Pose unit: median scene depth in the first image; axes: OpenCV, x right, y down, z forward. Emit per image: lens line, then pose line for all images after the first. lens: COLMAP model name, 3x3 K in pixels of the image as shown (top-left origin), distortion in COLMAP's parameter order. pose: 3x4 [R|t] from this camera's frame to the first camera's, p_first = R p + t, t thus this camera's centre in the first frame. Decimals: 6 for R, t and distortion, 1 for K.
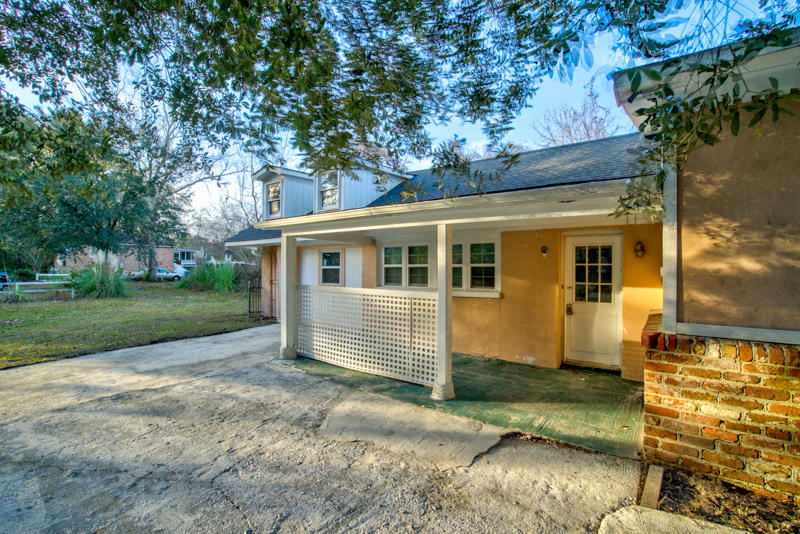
lens RADIAL K [[382.1, 0, 401.5], [0, 382.1, 262.2], [0, 0, 1]] dist [-0.033367, 0.001267]
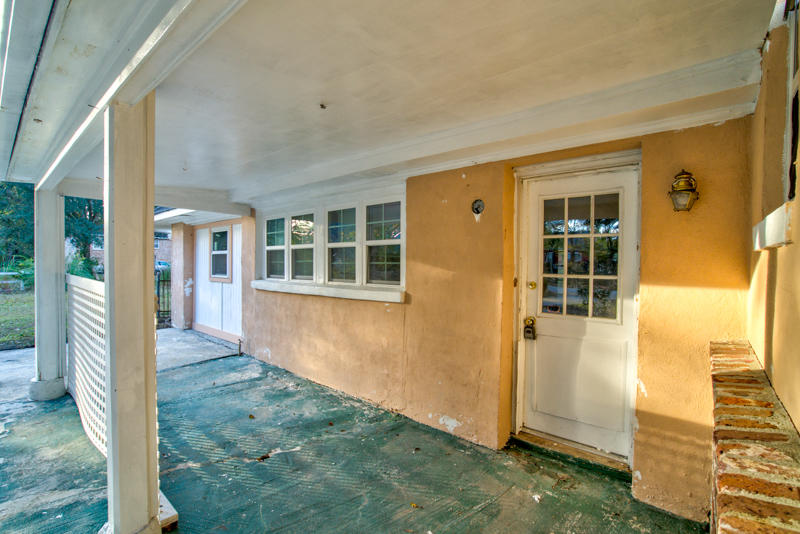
lens RADIAL K [[382.1, 0, 395.7], [0, 382.1, 267.9], [0, 0, 1]] dist [-0.033367, 0.001267]
pose [[0.995758, 0.003885, -0.091931, 0.314516], [-0.001022, 0.999514, 0.031169, 0.030318], [0.092008, -0.030943, 0.995277, 0.495946]]
